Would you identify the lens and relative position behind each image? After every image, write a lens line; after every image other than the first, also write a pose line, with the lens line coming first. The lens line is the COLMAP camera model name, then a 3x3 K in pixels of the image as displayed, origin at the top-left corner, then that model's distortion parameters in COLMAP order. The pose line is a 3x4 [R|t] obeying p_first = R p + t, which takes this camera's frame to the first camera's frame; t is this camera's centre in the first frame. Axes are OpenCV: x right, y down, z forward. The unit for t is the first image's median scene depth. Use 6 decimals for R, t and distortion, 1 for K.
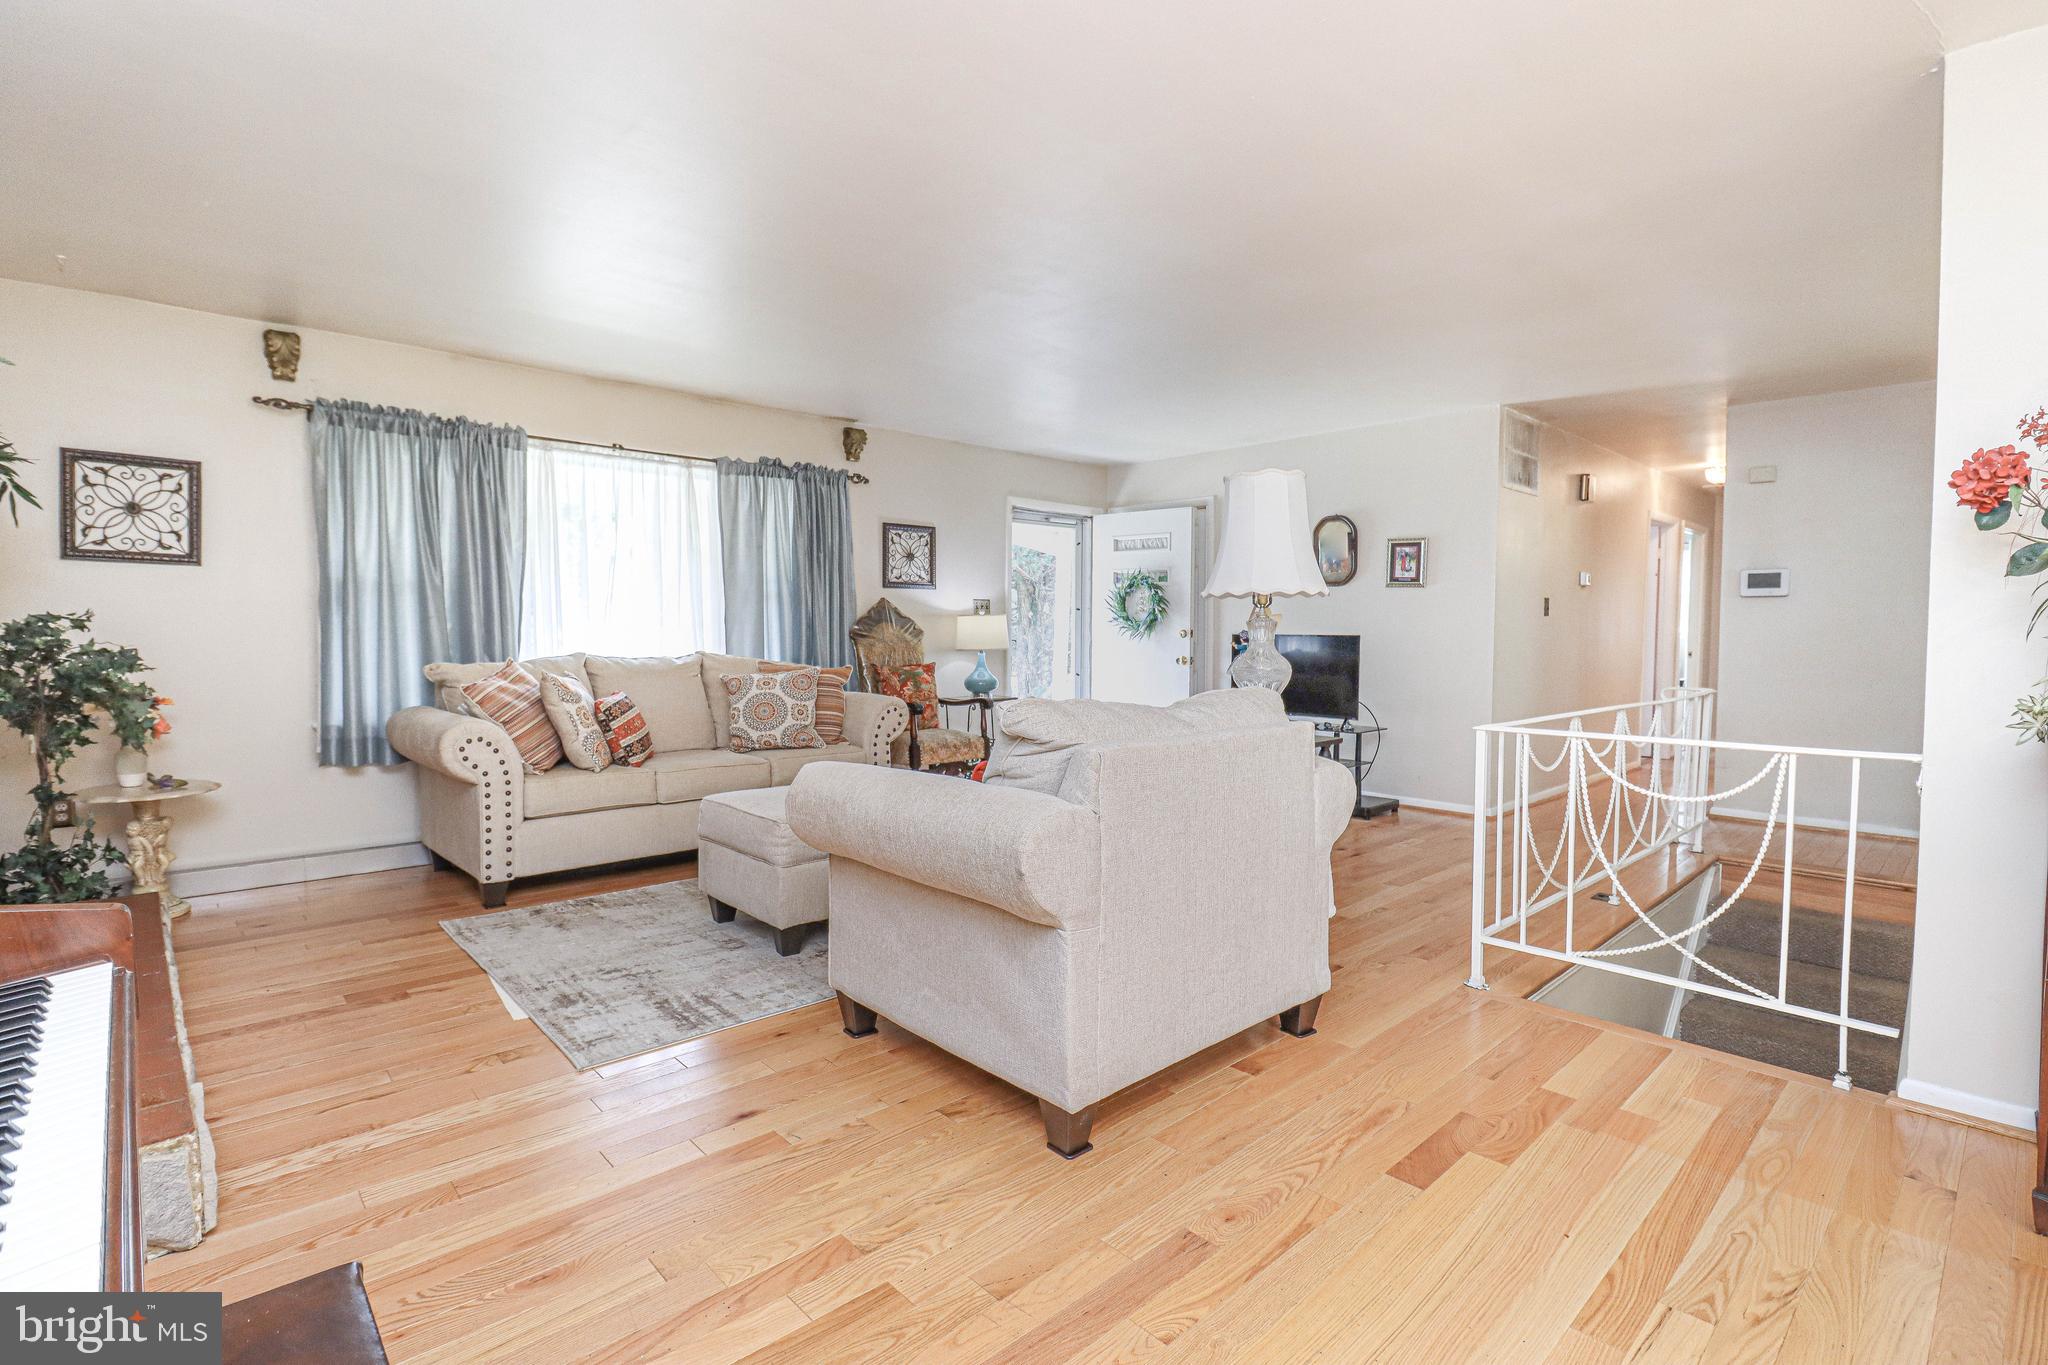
lens RADIAL K [[965.4, 0, 1027.6], [0, 965.4, 670.5], [0, 0, 1]] dist [0.003755, -0.013919]
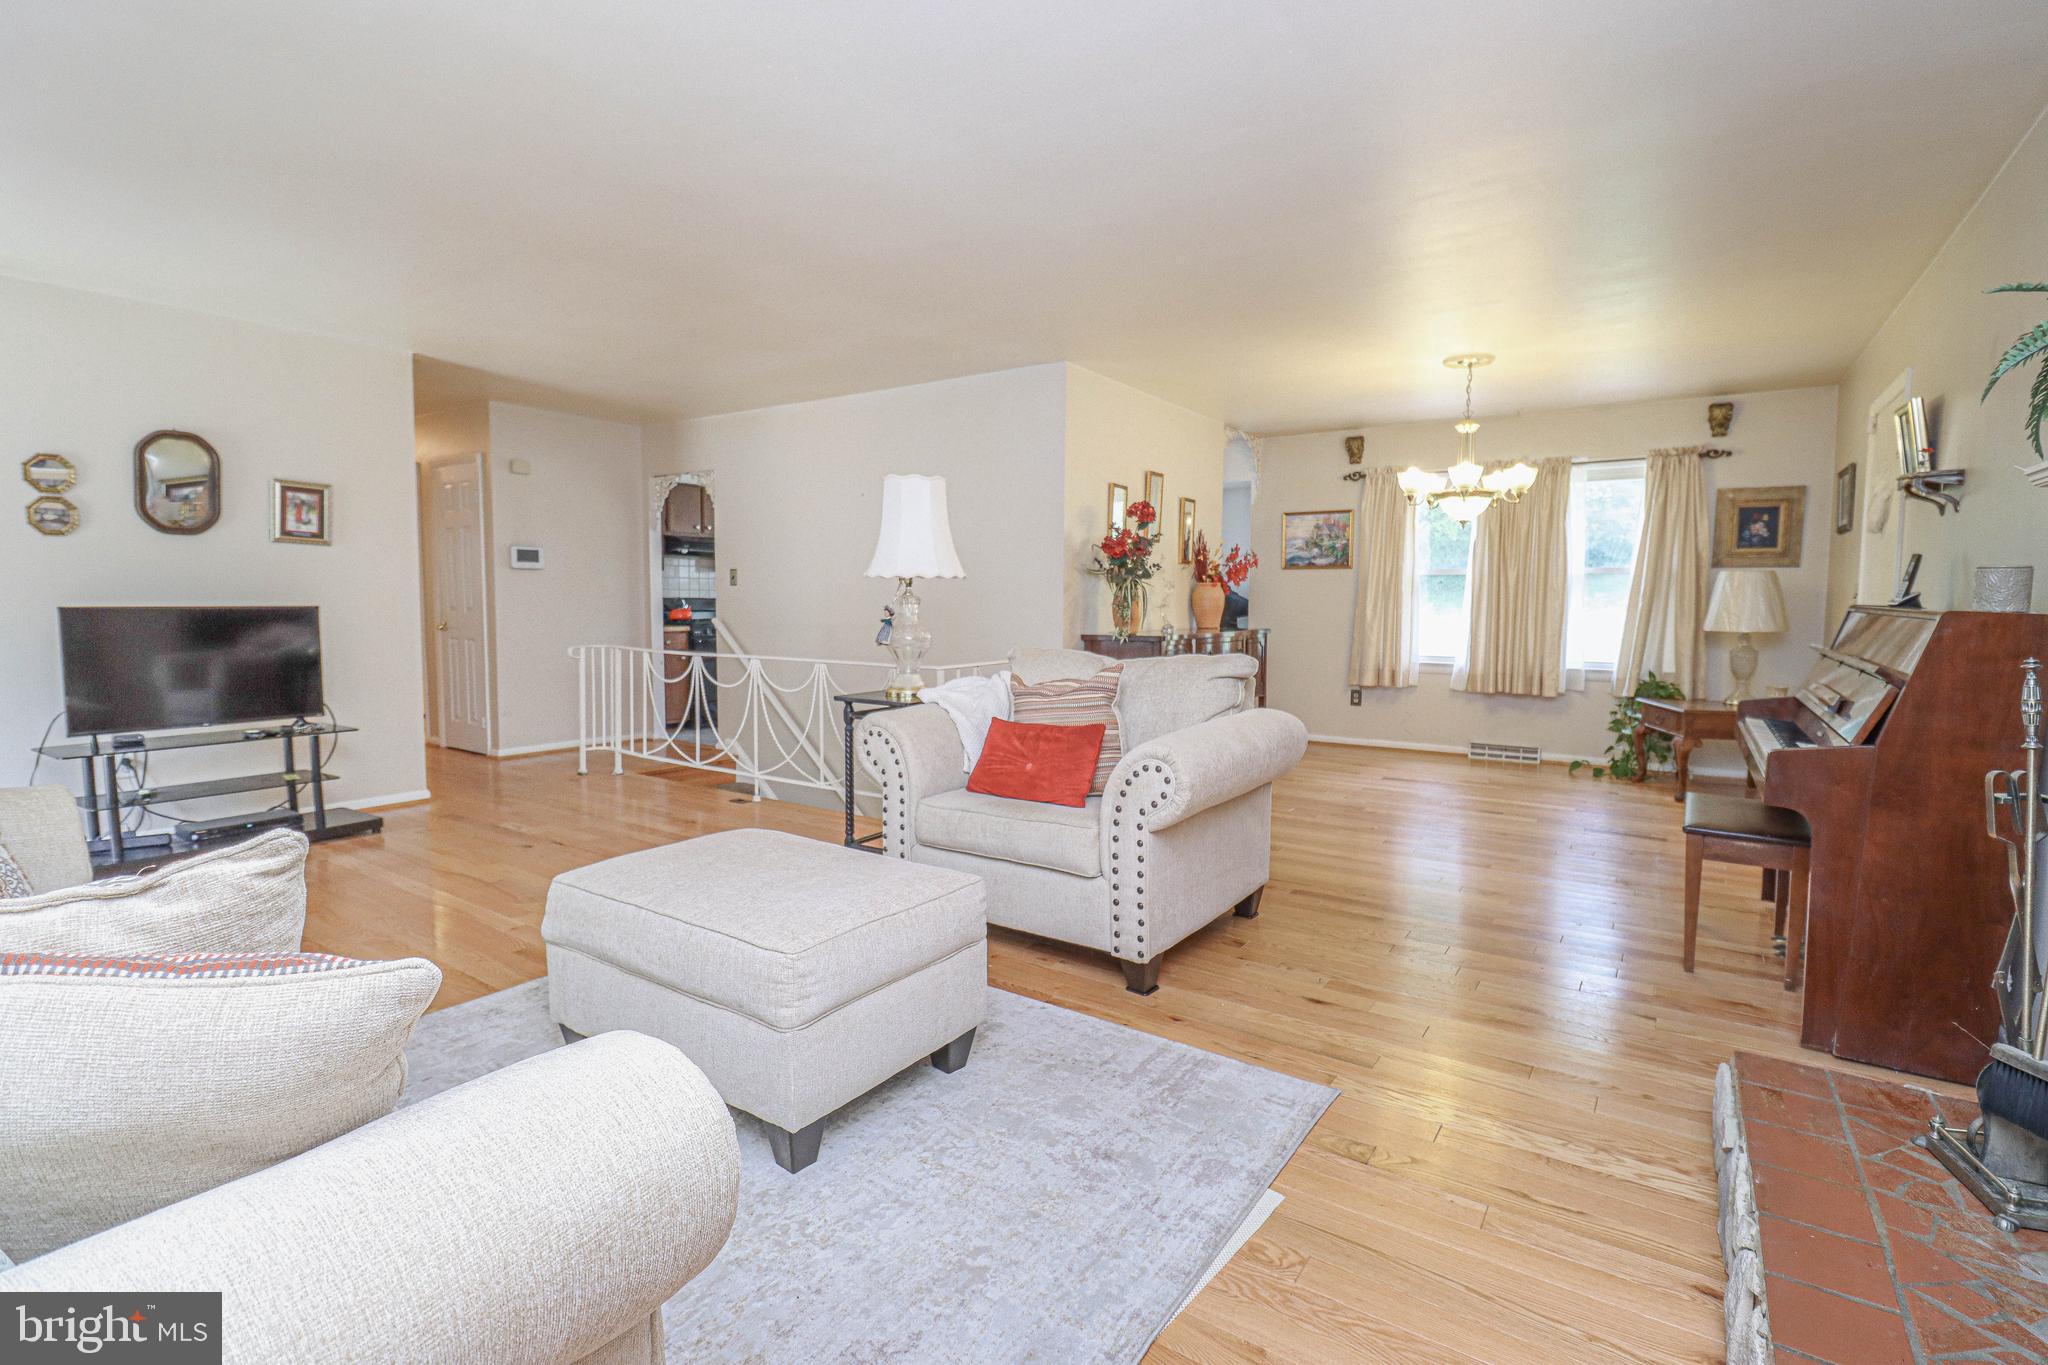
lens RADIAL K [[965.4, 0, 1017.2], [0, 965.4, 675.7], [0, 0, 1]] dist [0.003755, -0.013919]
pose [[-0.218843, -0.086651, 0.971905, -0.603955], [0.032235, 0.994863, 0.095956, -0.041557], [-0.975228, 0.052328, -0.214926, 0.705766]]
